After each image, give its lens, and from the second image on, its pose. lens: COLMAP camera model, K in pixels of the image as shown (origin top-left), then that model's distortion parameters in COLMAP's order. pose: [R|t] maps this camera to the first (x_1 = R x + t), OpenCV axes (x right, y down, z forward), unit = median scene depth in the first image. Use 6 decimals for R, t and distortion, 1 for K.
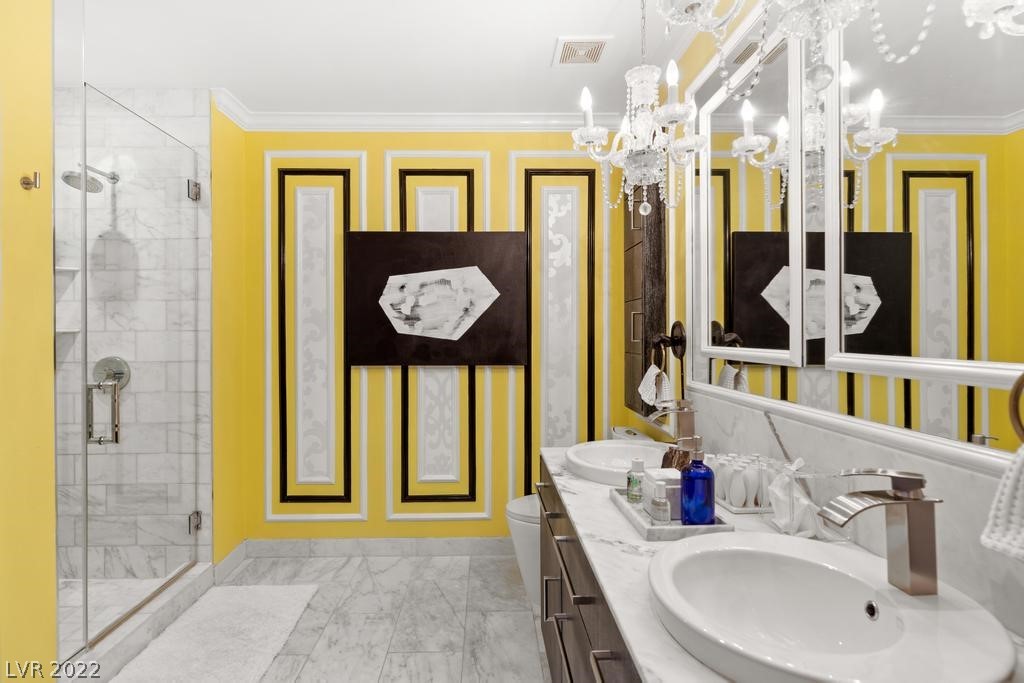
lens RADIAL K [[518.6, 0, 505.5], [0, 518.6, 332.9], [0, 0, 1]] dist [-0.002183, 0.000660]
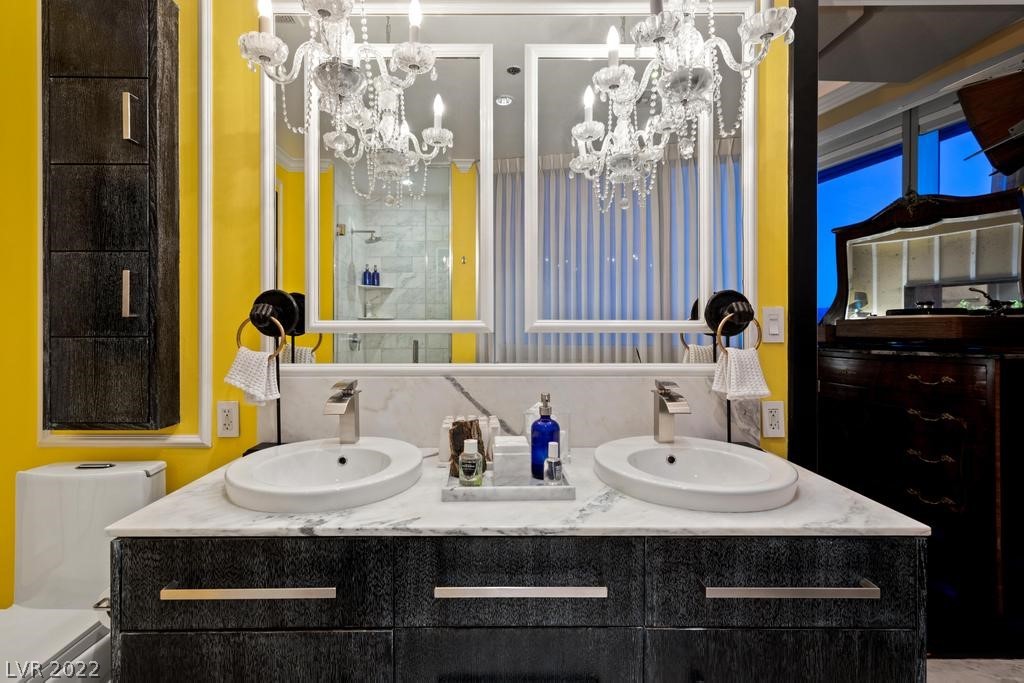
lens RADIAL K [[464.6, 0, 498.3], [0, 464.6, 323.5], [0, 0, 1]] dist [0.003148, 0.000137]
pose [[0.032887, 0.002462, 0.999456, -0.263207], [-0.001161, 0.999996, -0.002425, 0.021716], [-0.999458, -0.001081, 0.032889, 0.450191]]
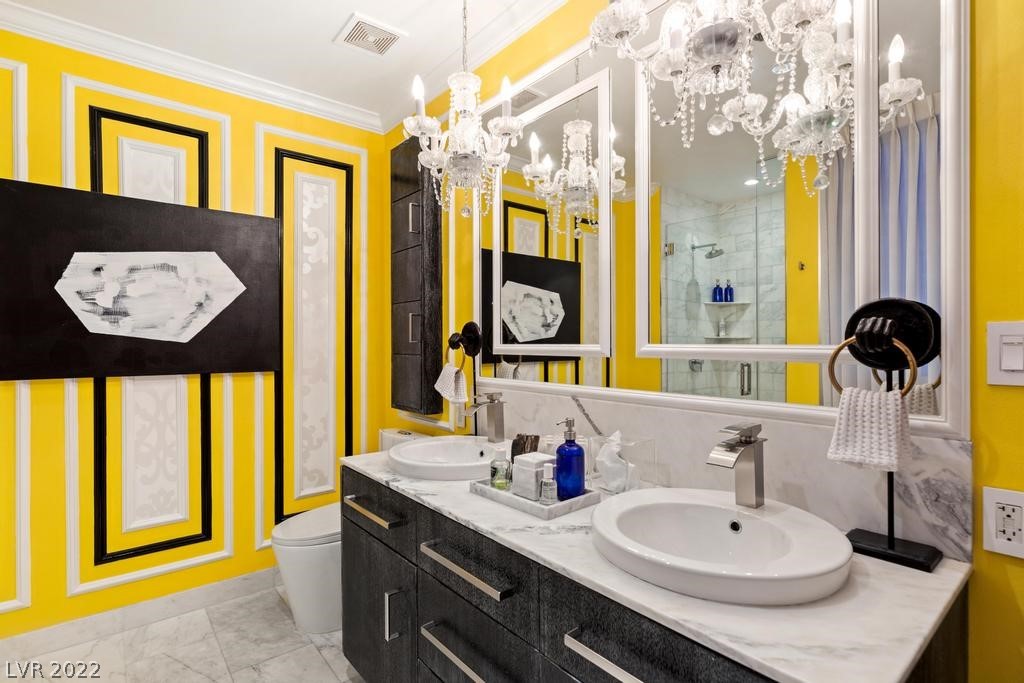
lens RADIAL K [[492.5, 0, 512.9], [0, 492.5, 343.7], [0, 0, 1]] dist [-0.003258, 0.000507]
pose [[0.788421, -0.002456, 0.615132, -0.162737], [0.000520, 0.999994, 0.003327, 0.013826], [-0.615136, -0.002303, 0.788417, 0.098366]]
